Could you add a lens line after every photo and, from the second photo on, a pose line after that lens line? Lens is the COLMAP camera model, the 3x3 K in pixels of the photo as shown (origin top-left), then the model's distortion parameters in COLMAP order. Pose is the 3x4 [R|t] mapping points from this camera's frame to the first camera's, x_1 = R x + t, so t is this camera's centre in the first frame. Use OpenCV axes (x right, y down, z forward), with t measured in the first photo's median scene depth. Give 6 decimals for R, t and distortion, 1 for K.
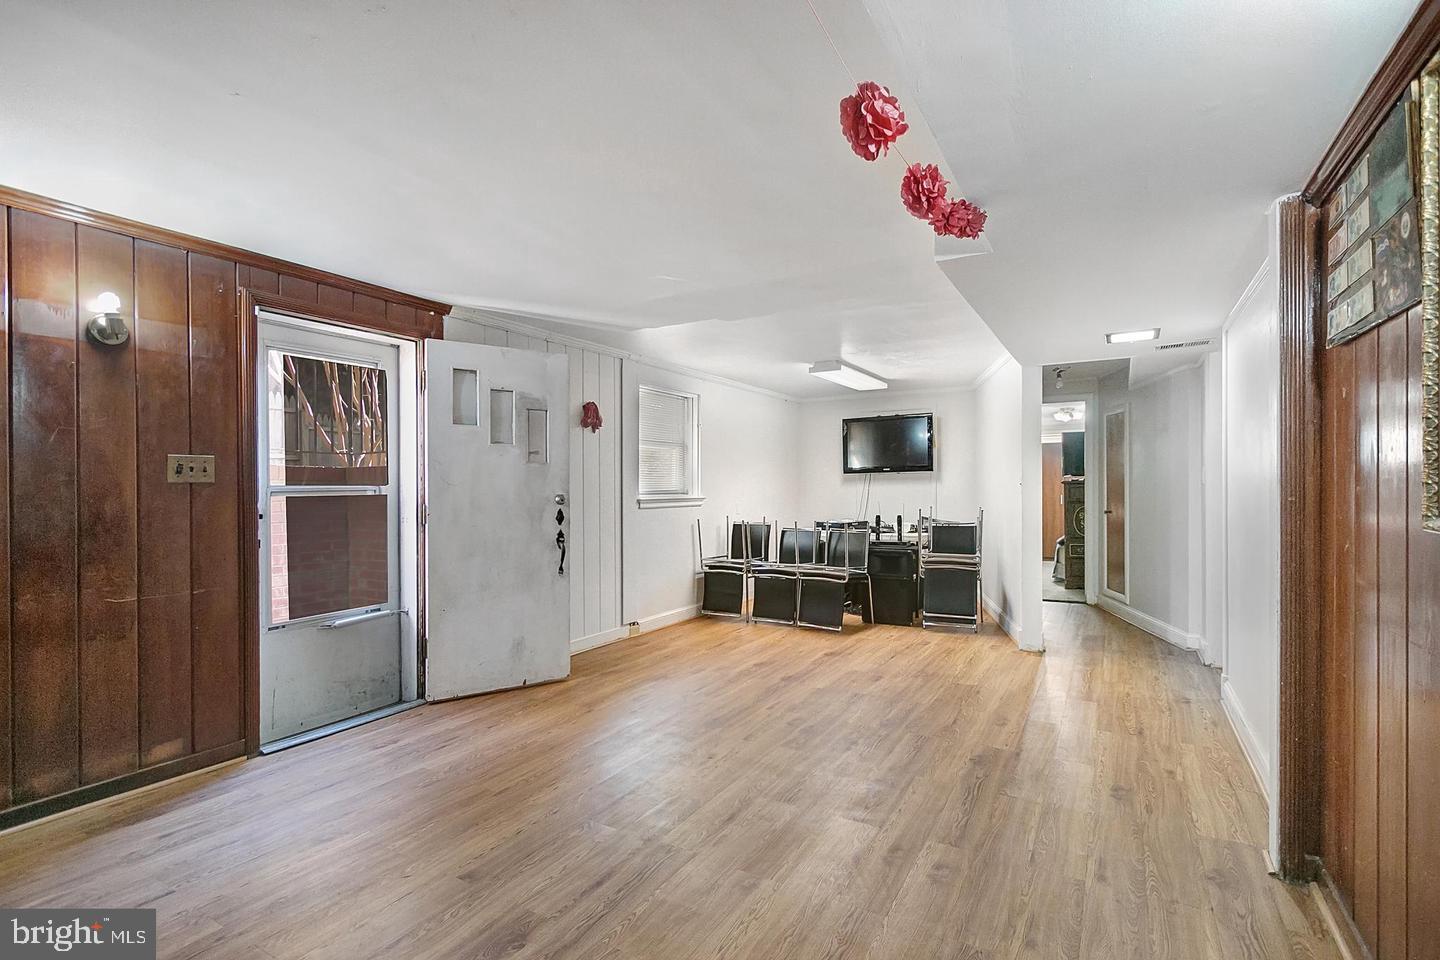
lens RADIAL K [[665.9, 0, 722.6], [0, 665.9, 485.9], [0, 0, 1]] dist [0.003783, -0.000312]
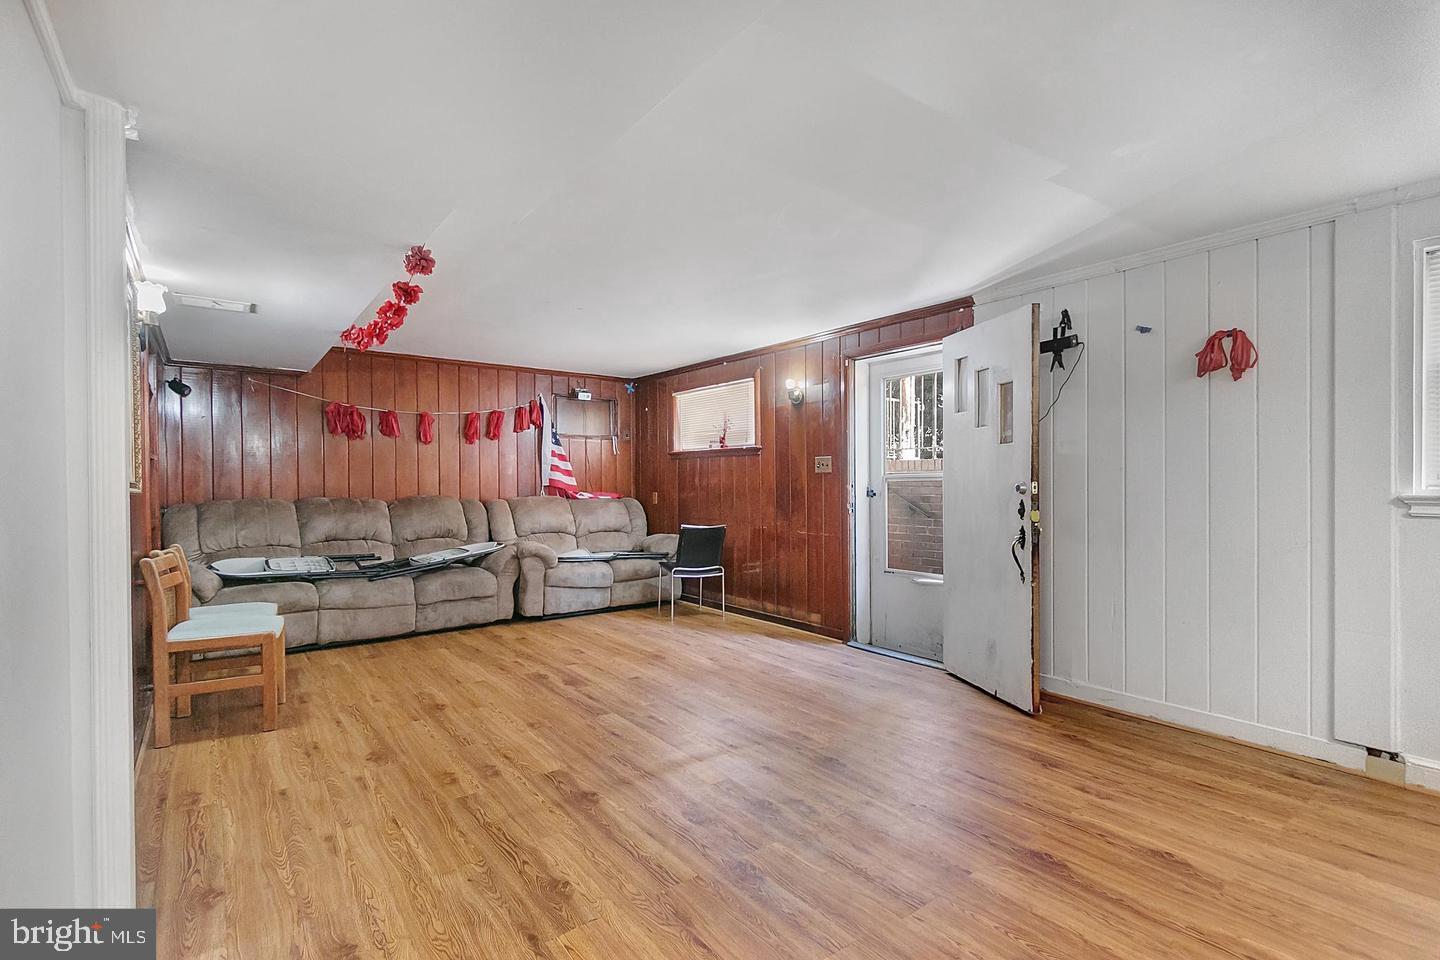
lens RADIAL K [[665.9, 0, 722.1], [0, 665.9, 484.3], [0, 0, 1]] dist [0.003783, -0.000312]
pose [[-0.375287, 0.007717, -0.926877, 0.892067], [0.003560, 0.999970, 0.006885, 0.012881], [0.926902, -0.000716, -0.375303, 1.343992]]
